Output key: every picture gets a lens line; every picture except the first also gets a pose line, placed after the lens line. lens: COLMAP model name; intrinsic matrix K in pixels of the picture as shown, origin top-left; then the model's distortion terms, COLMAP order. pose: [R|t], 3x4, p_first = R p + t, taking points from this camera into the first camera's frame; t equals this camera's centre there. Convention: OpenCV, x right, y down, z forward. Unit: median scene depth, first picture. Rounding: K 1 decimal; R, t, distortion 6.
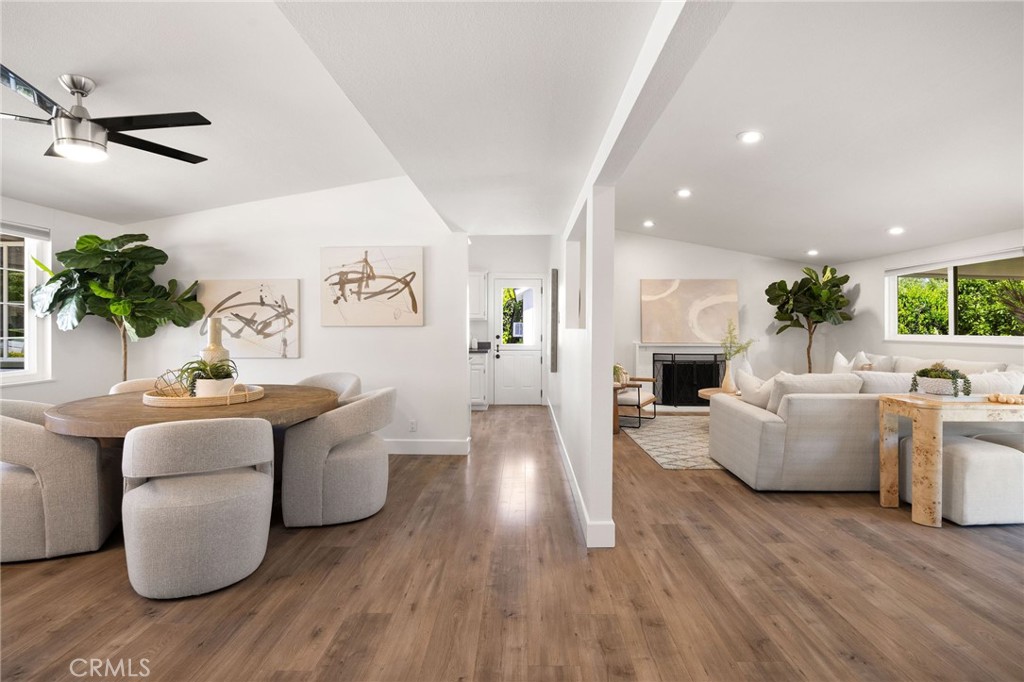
lens RADIAL K [[480.0, 0, 512.2], [0, 480.0, 334.8], [0, 0, 1]] dist [-0.020688, 0.001466]
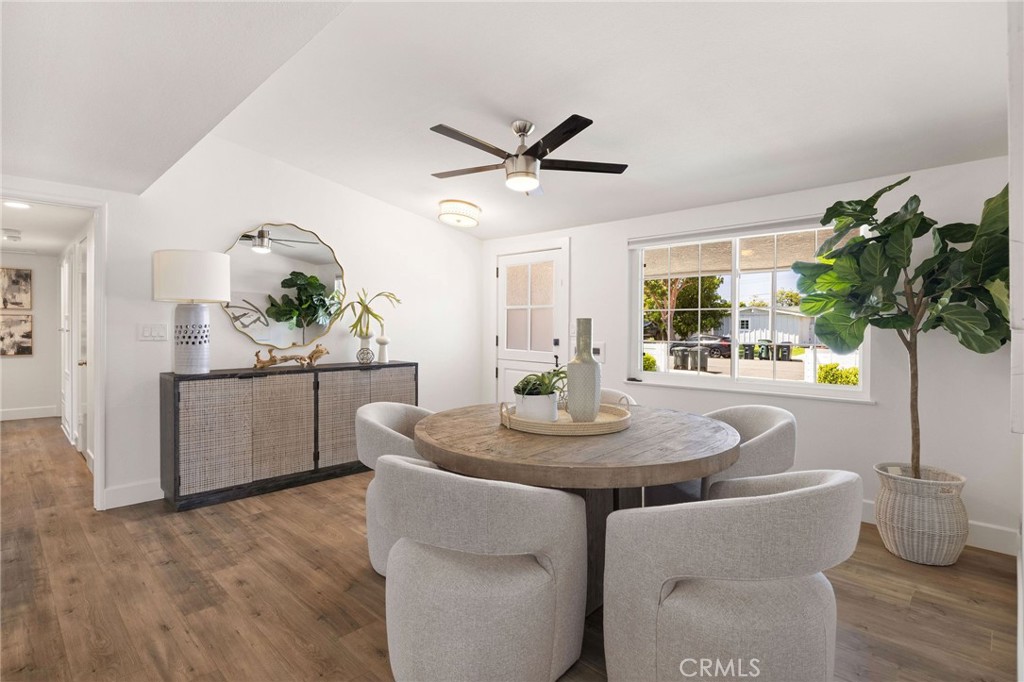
lens RADIAL K [[514.0, 0, 510.5], [0, 514.0, 333.6], [0, 0, 1]] dist [-0.003421, -0.001764]
pose [[-0.690564, -0.001538, -0.723270, 0.010325], [-0.018488, 0.999709, 0.015526, -0.006136], [0.723035, 0.024093, -0.690391, 0.438542]]
